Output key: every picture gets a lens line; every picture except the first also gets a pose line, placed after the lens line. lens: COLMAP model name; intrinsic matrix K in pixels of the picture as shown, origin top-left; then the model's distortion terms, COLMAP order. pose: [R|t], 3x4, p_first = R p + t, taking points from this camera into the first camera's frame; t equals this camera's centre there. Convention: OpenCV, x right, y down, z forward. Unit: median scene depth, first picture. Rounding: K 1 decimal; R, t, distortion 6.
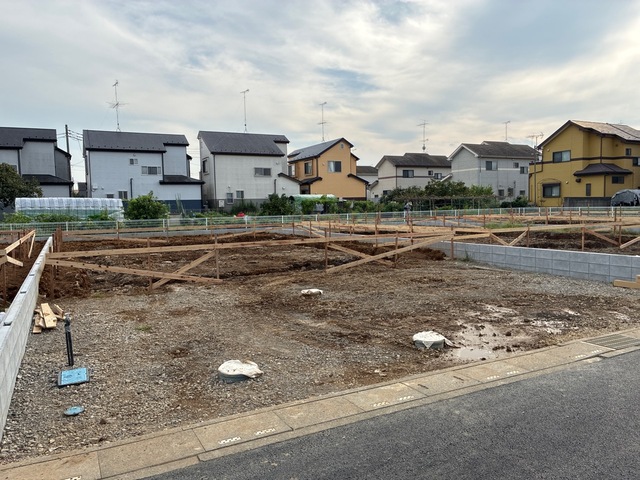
lens RADIAL K [[489.0, 0, 320.0], [0, 489.0, 240.0], [0, 0, 1]] dist [0.006027, -0.005853]
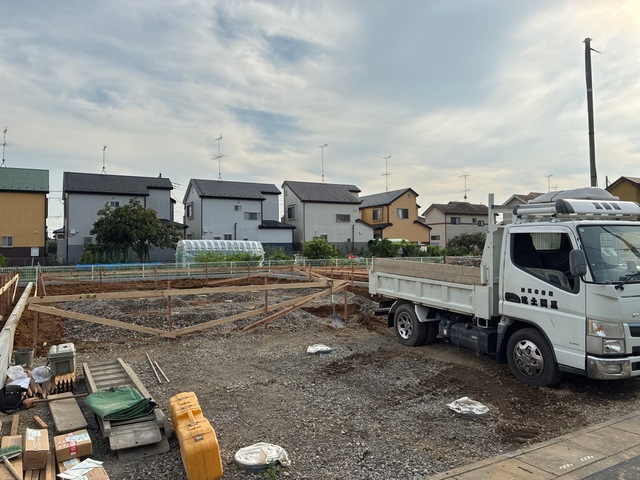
lens RADIAL K [[500.0, 0, 320.0], [0, 500.0, 240.0], [0, 0, 1]] dist [-0.008150, -0.004345]
pose [[0.999540, 0.008450, 0.029126, -0.194411], [-0.005725, 0.995703, -0.092425, 0.013460], [-0.029782, 0.092215, 0.995294, -0.107827]]
